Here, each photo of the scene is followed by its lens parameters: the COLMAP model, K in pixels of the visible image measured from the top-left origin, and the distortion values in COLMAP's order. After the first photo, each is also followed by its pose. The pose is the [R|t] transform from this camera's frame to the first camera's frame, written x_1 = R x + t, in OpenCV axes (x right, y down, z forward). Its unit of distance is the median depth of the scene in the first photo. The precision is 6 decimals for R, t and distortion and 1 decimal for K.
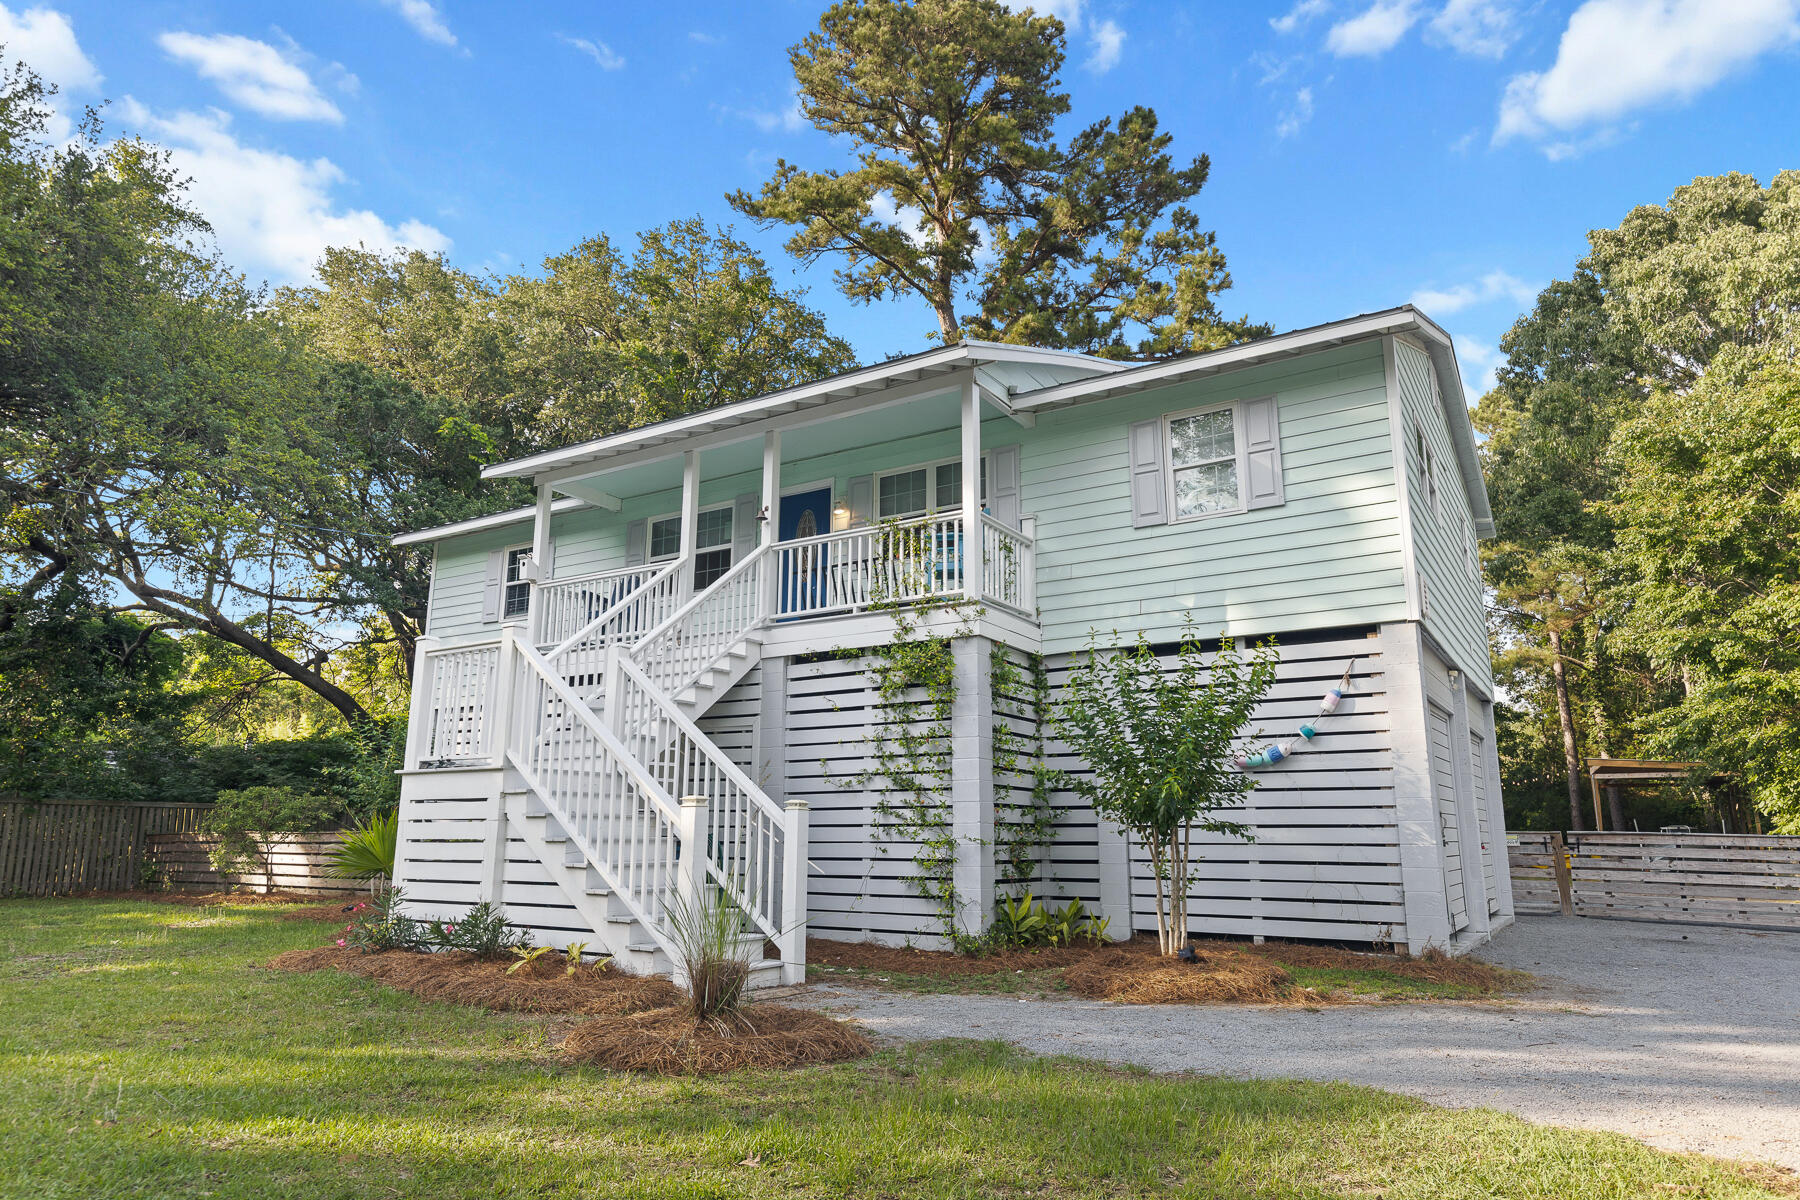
lens RADIAL K [[1099.5, 0, 906.8], [0, 1099.5, 599.2], [0, 0, 1]] dist [-0.000698, 0.000609]
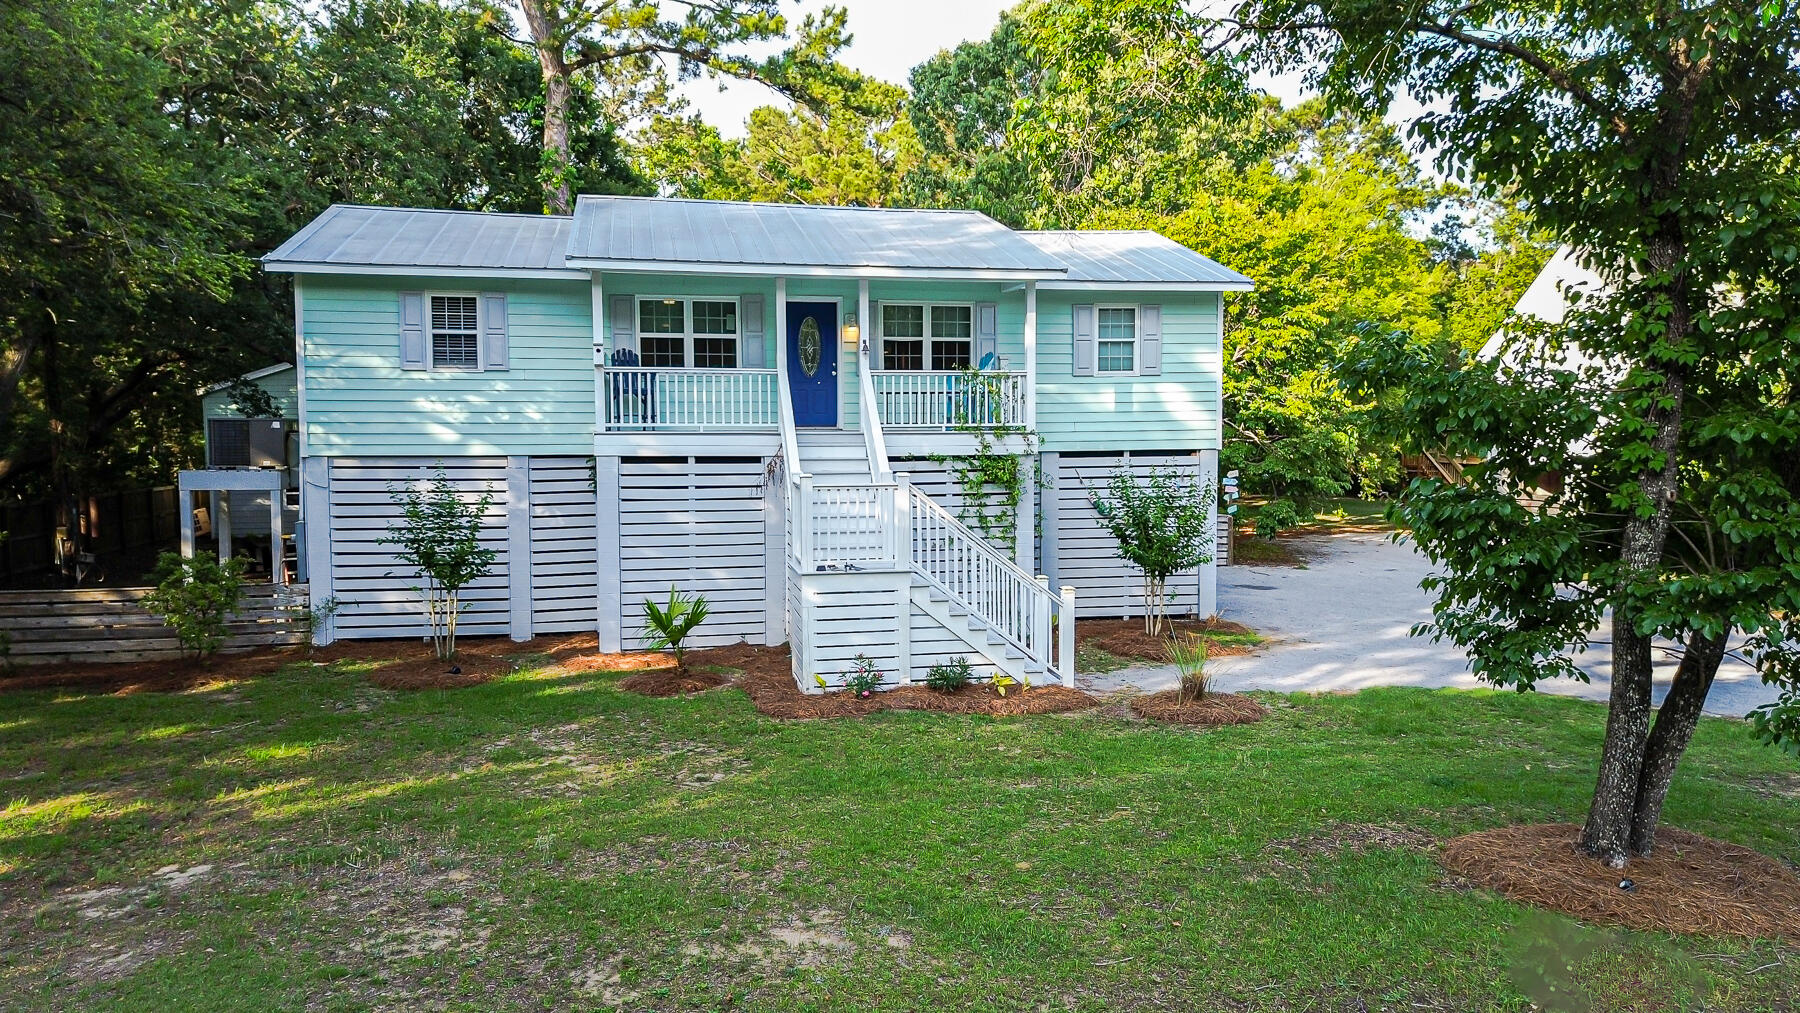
lens RADIAL K [[1257.3, 0, 900.0], [0, 1257.3, 506.5], [0, 0, 1]] dist [0.079181, -0.111469]
pose [[0.724735, -0.051917, 0.687069, -1.217210], [-0.138324, 0.965895, 0.218893, -0.242243], [-0.675001, -0.253677, 0.692836, -0.134188]]
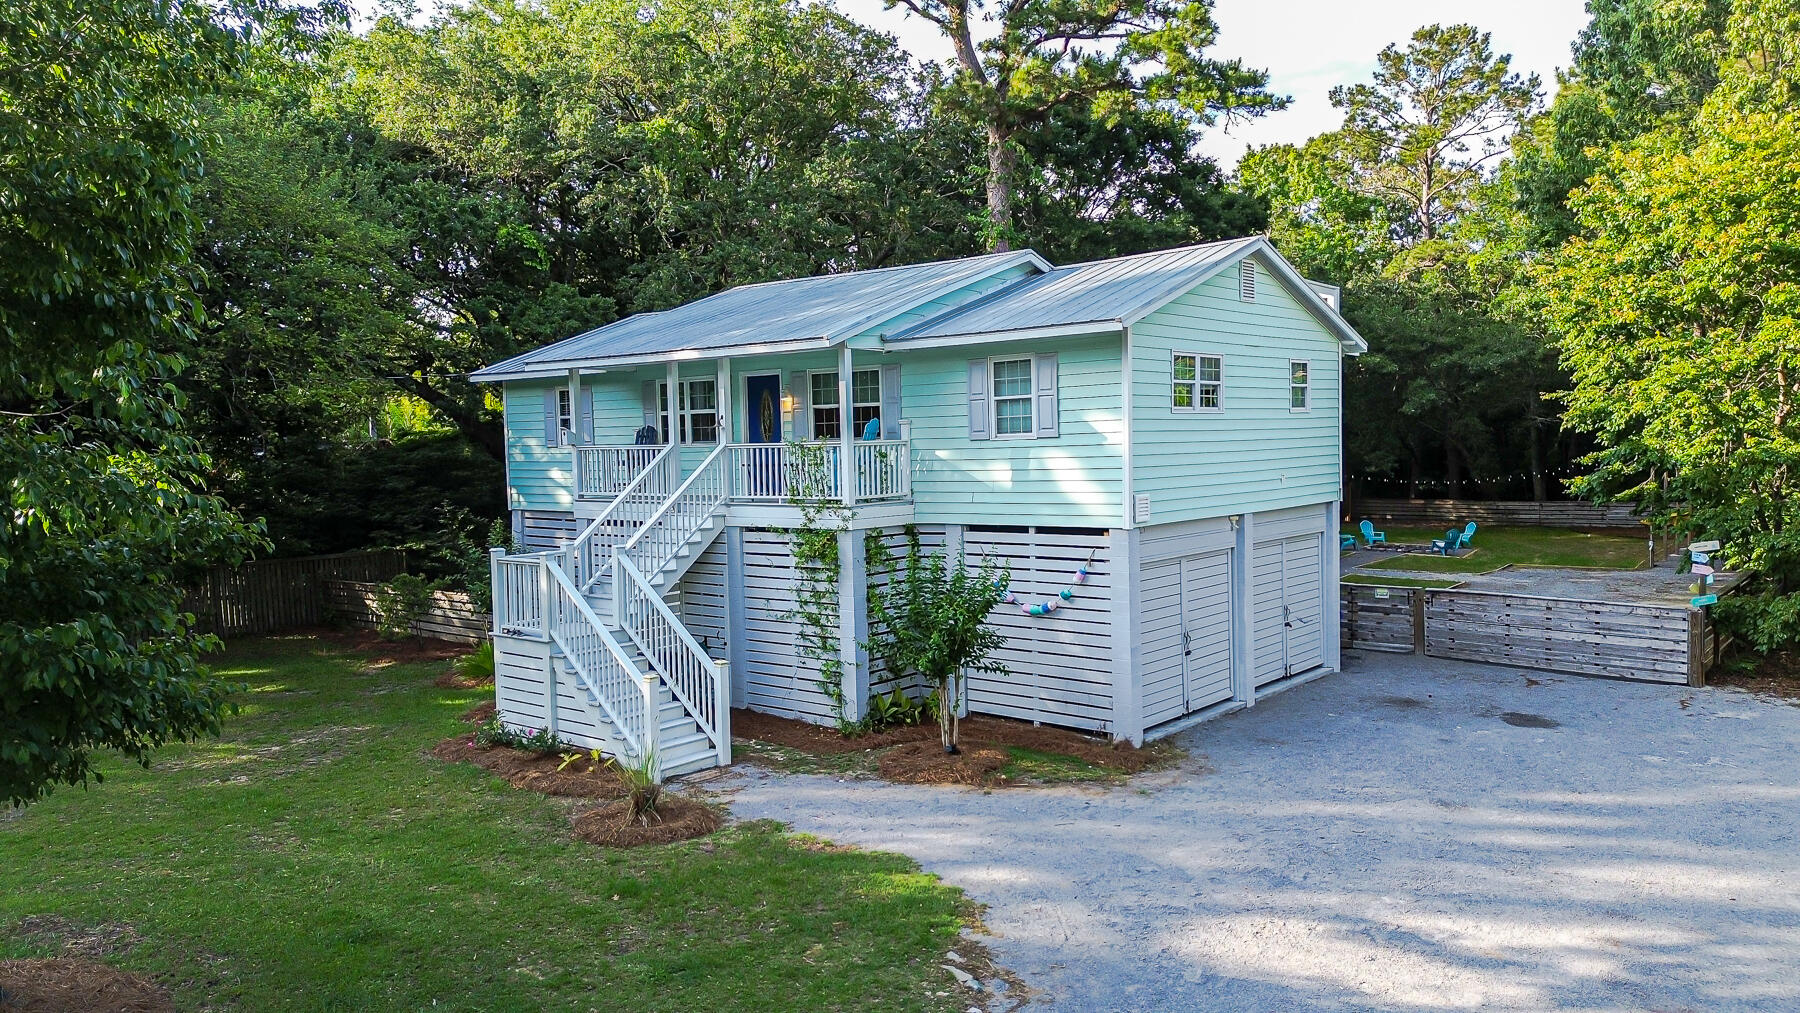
lens RADIAL K [[1244.0, 0, 908.8], [0, 1244.0, 502.1], [0, 0, 1]] dist [0.138457, -0.186403]
pose [[0.990375, -0.022406, -0.136587, 0.341833], [0.057804, 0.963590, 0.261063, -0.402999], [0.125765, -0.266445, 0.955610, -0.544217]]
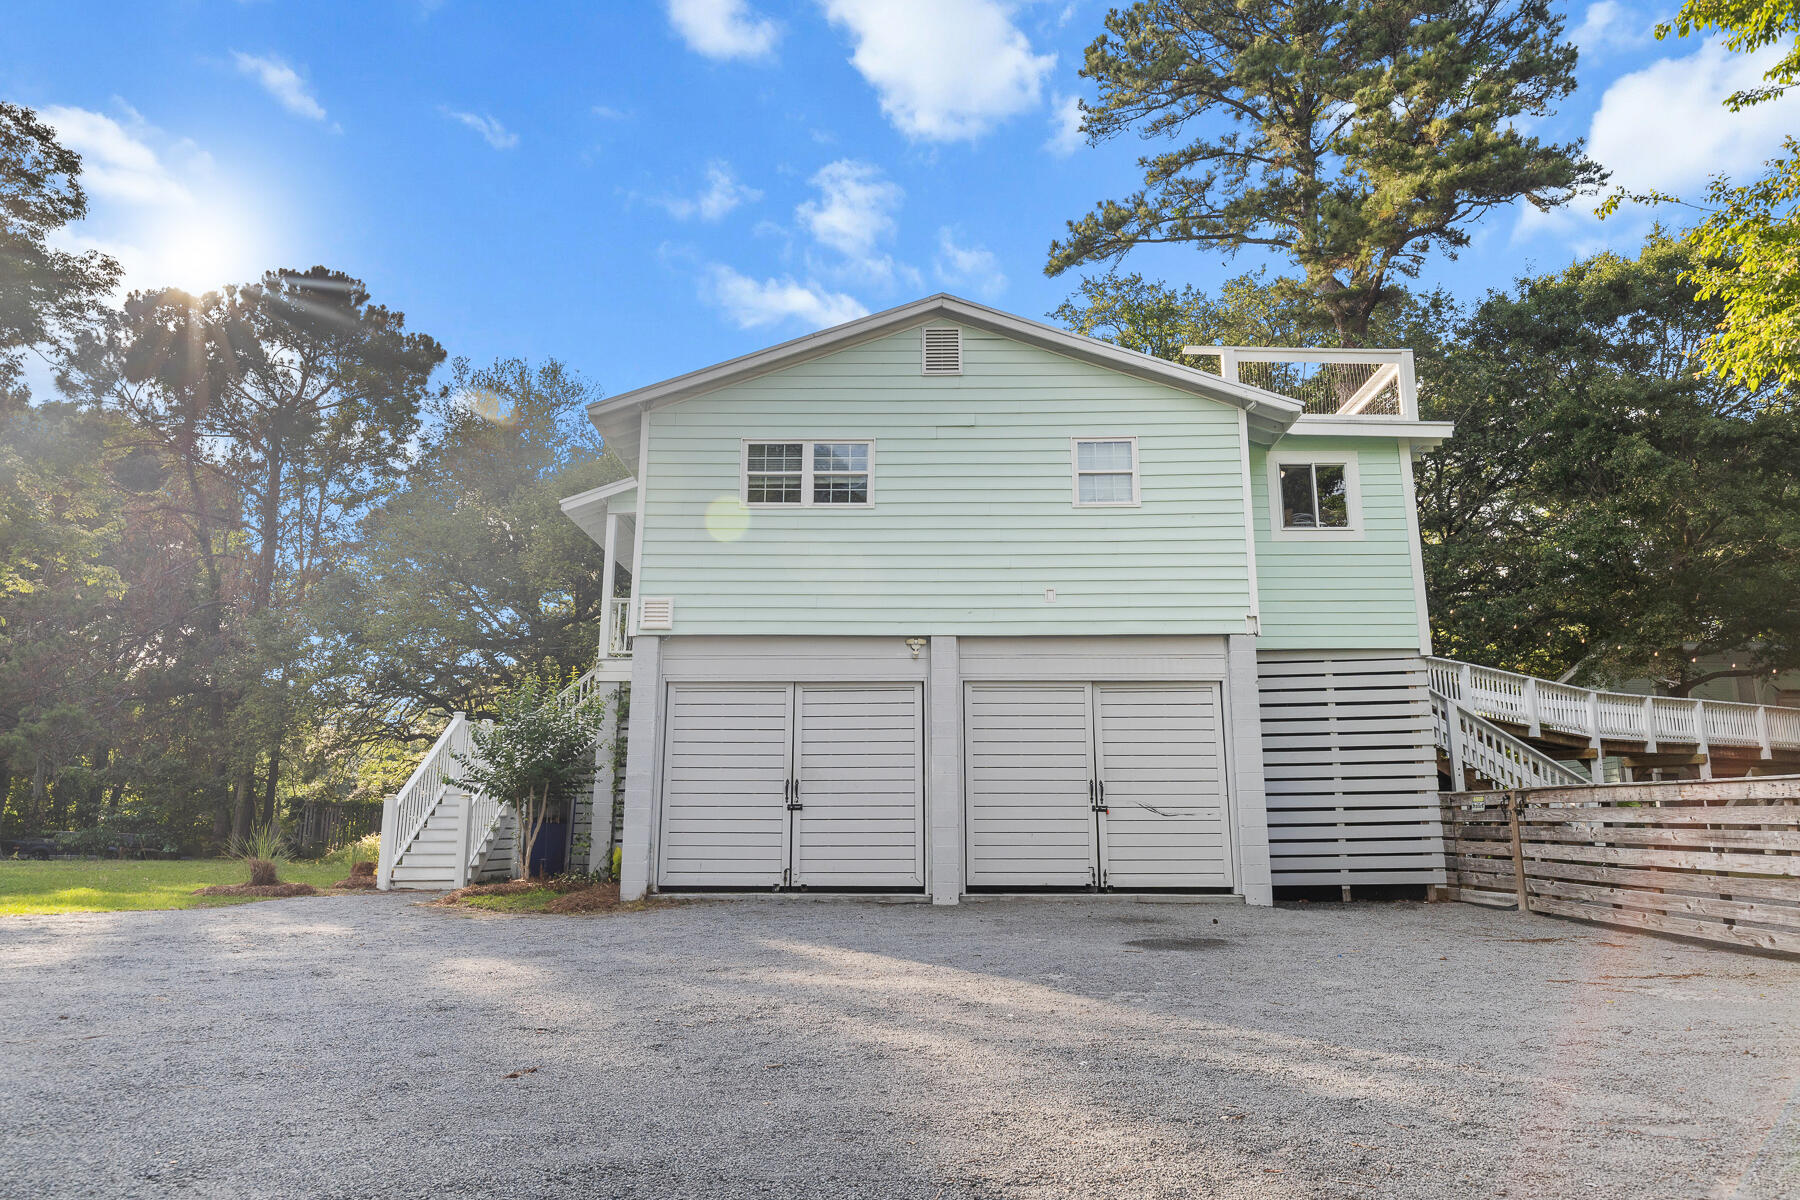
lens RADIAL K [[1099.5, 0, 906.8], [0, 1099.5, 599.2], [0, 0, 1]] dist [-0.000698, 0.000609]
pose [[0.525979, -0.185577, -0.830004, 1.461304], [0.183408, 0.977692, -0.102371, 0.143586], [0.830486, -0.098384, 0.548282, 0.477377]]
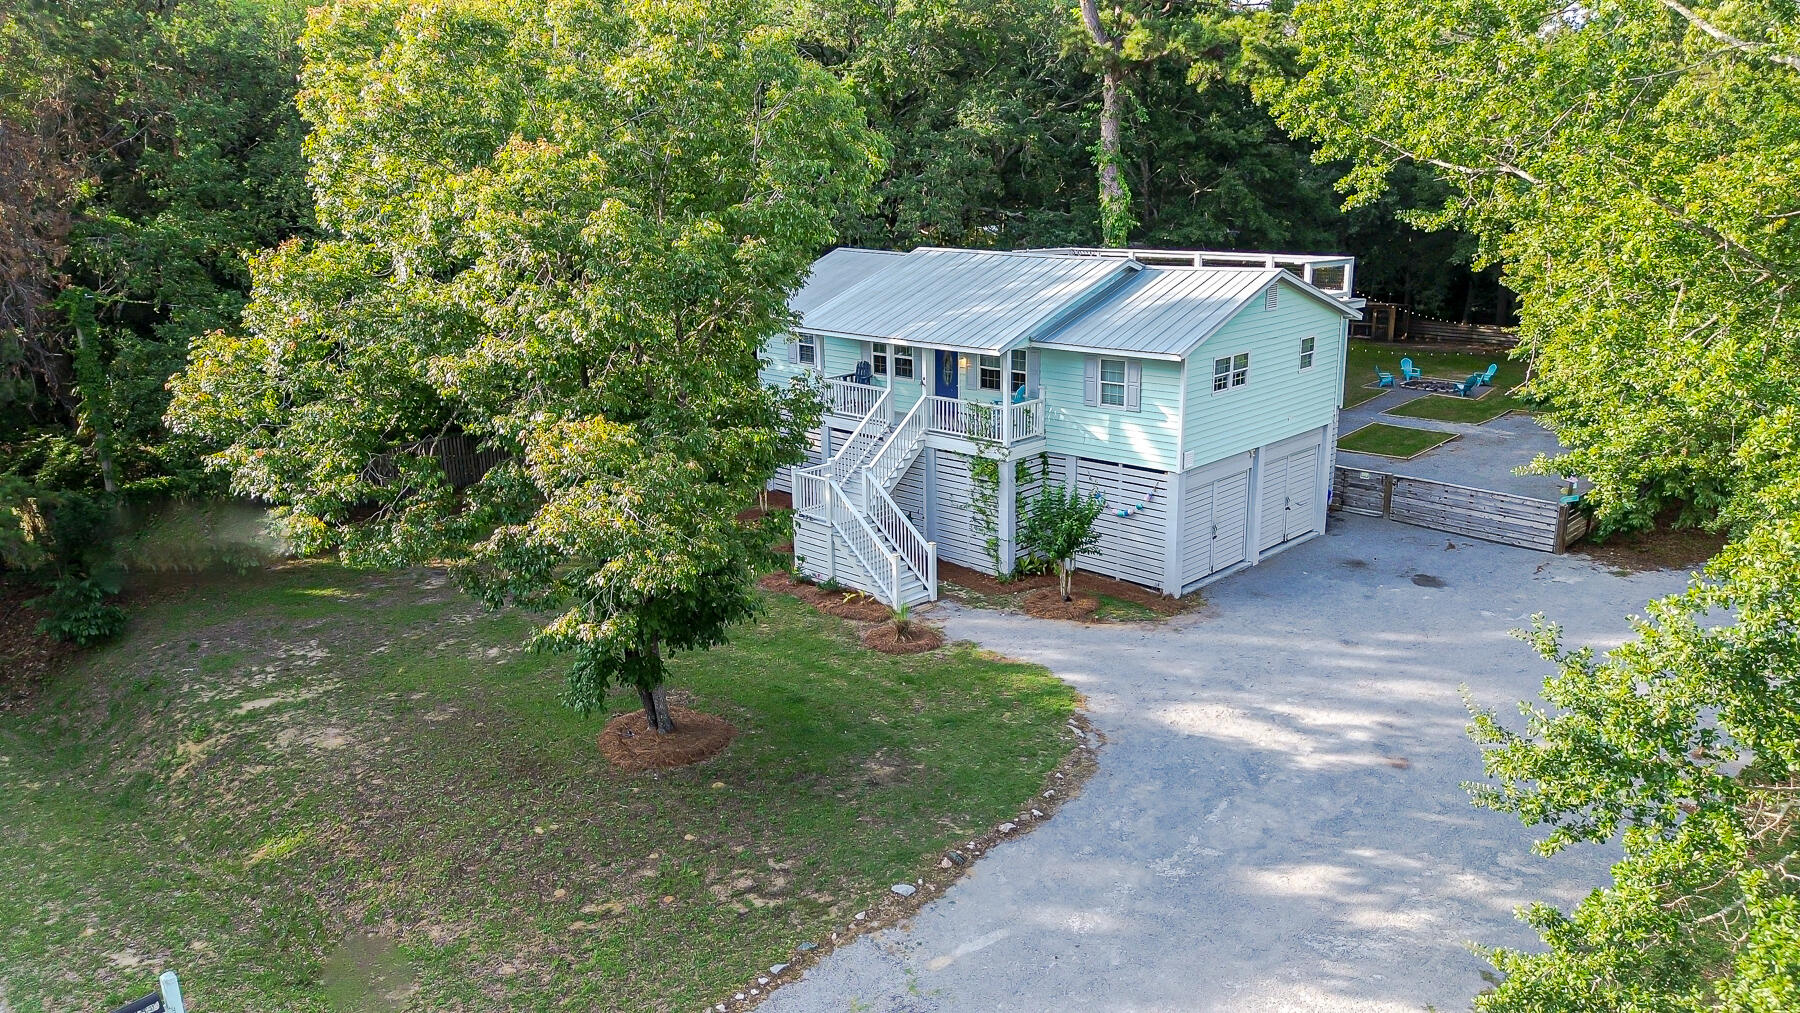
lens RADIAL K [[1244.0, 0, 908.8], [0, 1244.0, 502.1], [0, 0, 1]] dist [0.138457, -0.186403]
pose [[0.978033, 0.031645, -0.206034, 0.384521], [0.068006, 0.885888, 0.458887, -1.066207], [0.197044, -0.462818, 0.864276, -1.338809]]
